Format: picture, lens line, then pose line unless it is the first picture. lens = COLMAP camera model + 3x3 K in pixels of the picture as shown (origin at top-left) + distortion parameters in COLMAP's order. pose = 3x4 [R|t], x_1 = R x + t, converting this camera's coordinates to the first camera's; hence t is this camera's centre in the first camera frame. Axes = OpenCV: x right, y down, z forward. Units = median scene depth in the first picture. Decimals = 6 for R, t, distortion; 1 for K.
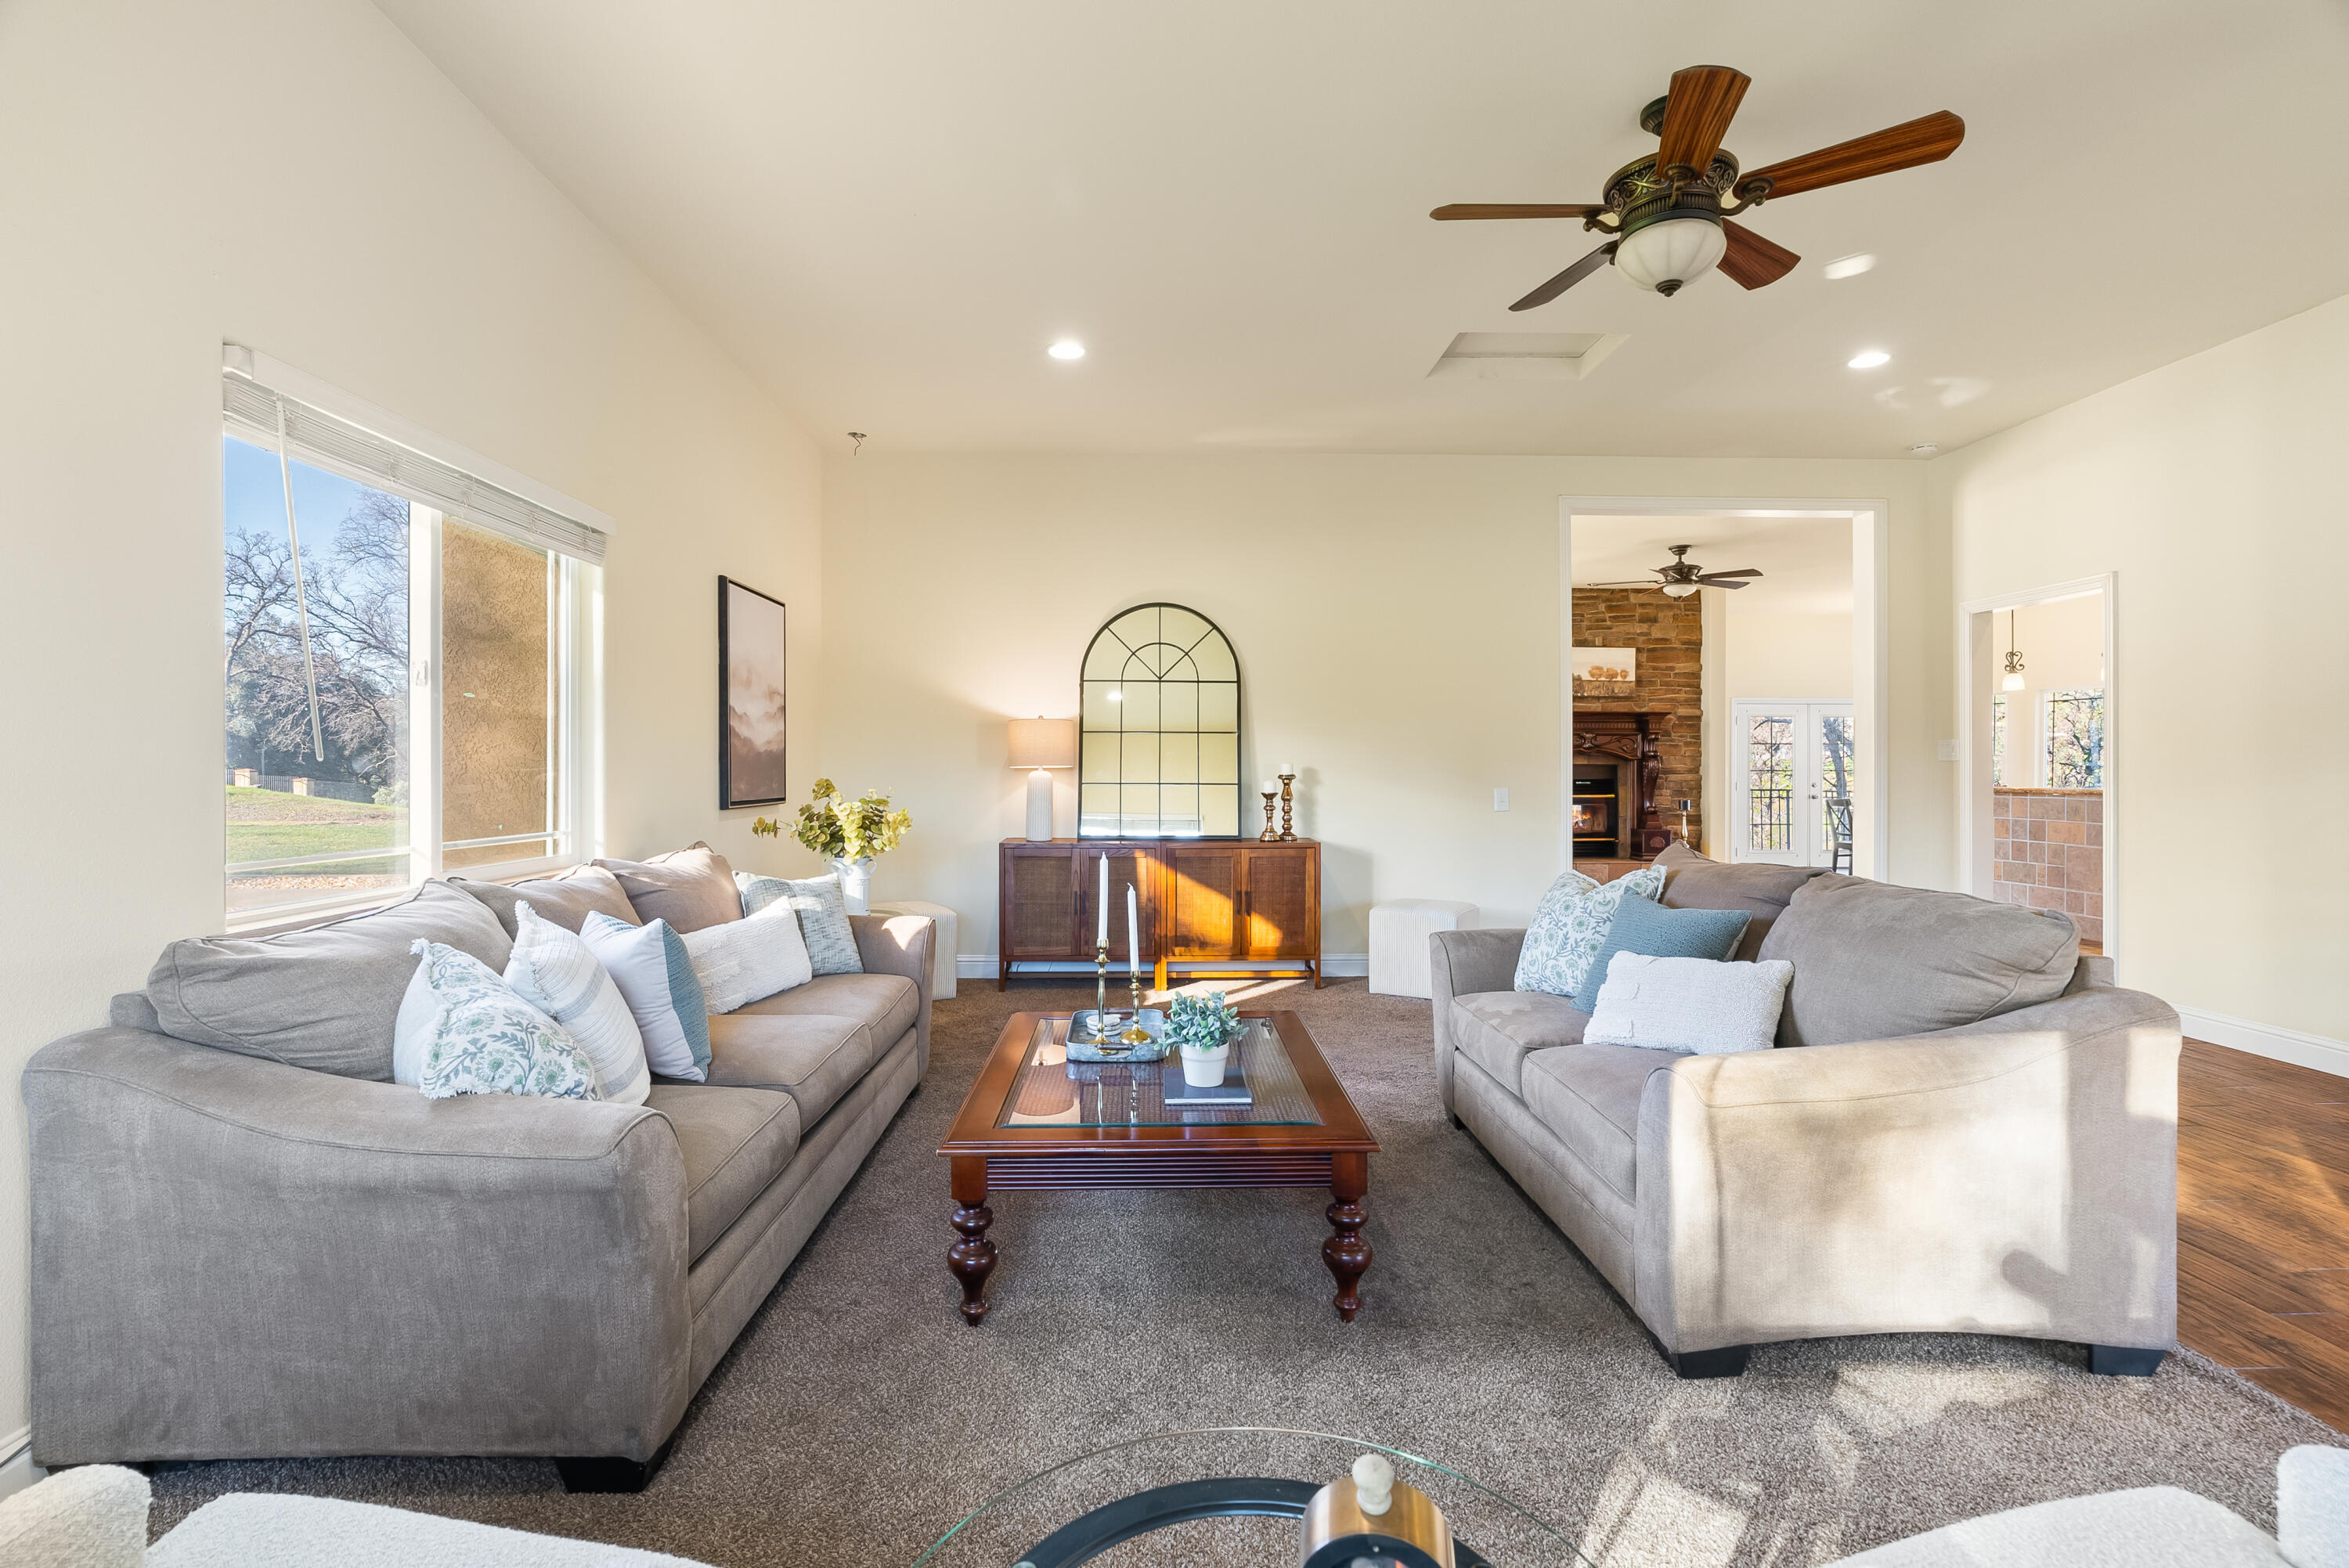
lens RADIAL K [[1075.8, 0, 1173.2], [0, 1075.8, 774.0], [0, 0, 1]] dist [-0.004306, 0.000387]
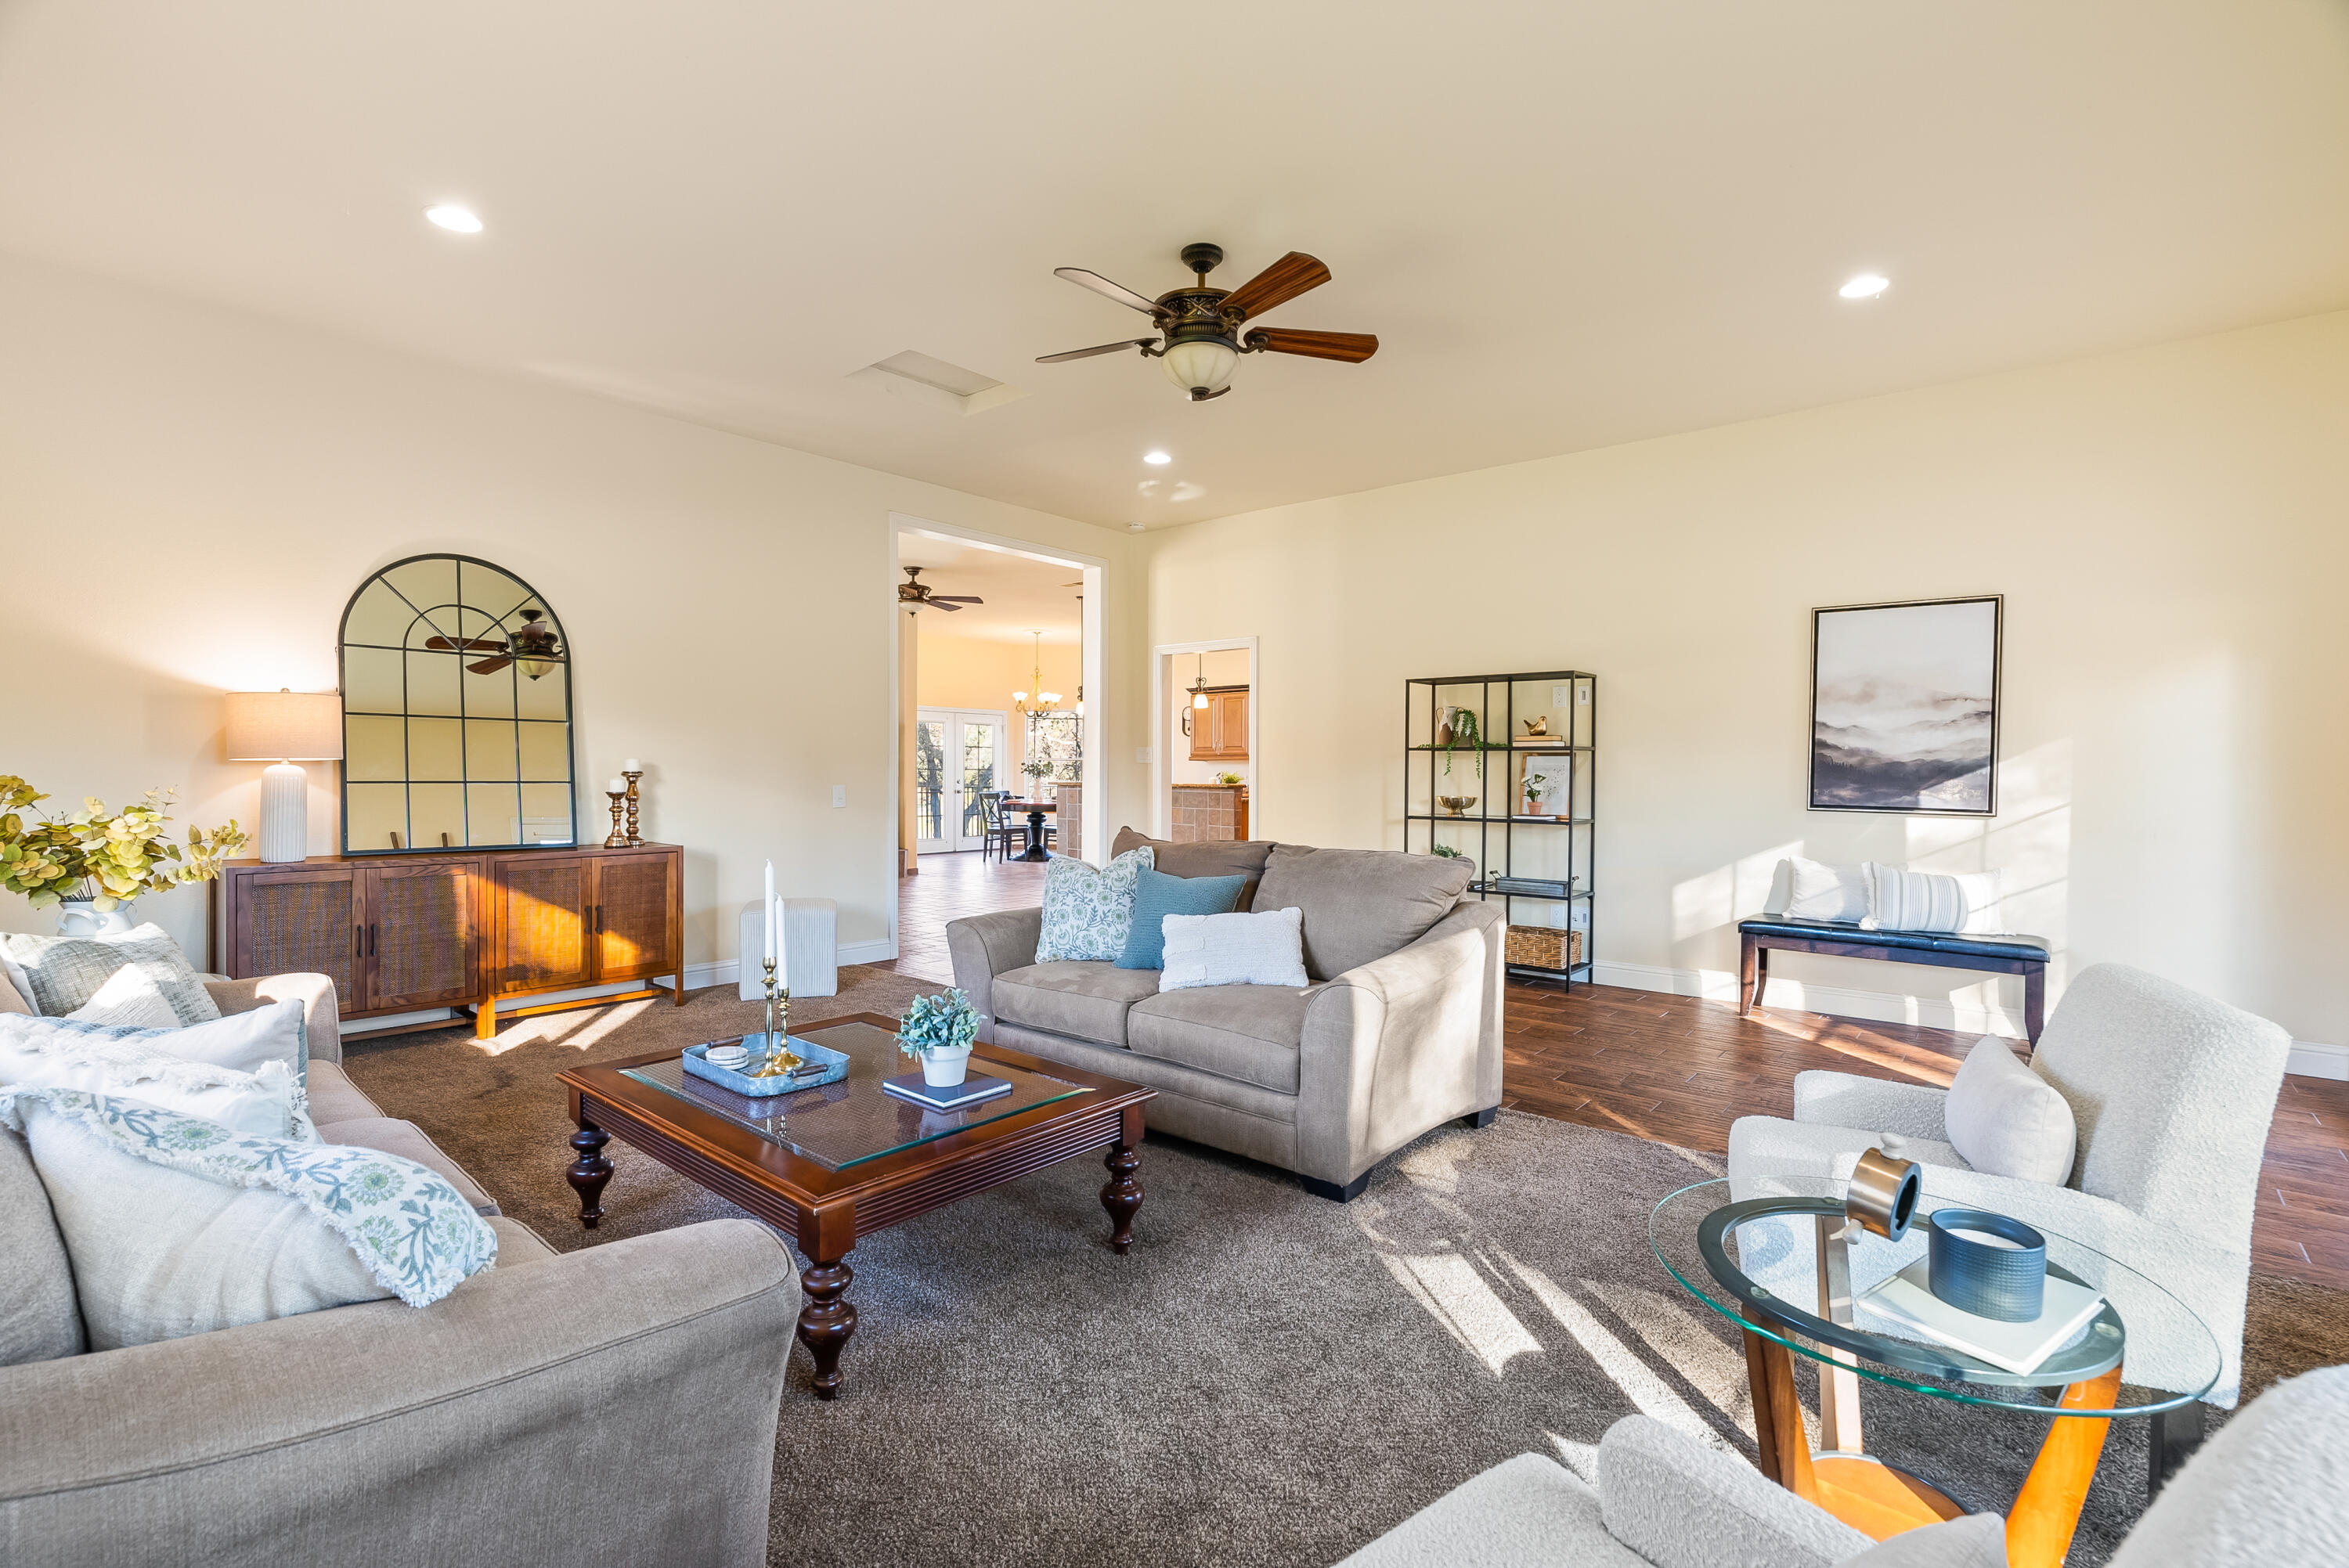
lens RADIAL K [[1063.1, 0, 1169.7], [0, 1063.1, 790.9], [0, 0, 1]] dist [-0.006005, 0.000218]
pose [[0.672204, -0.009978, 0.740299, -0.254094], [-0.004615, 0.999833, 0.017667, -0.000849], [-0.740352, -0.015292, 0.672045, 0.086337]]
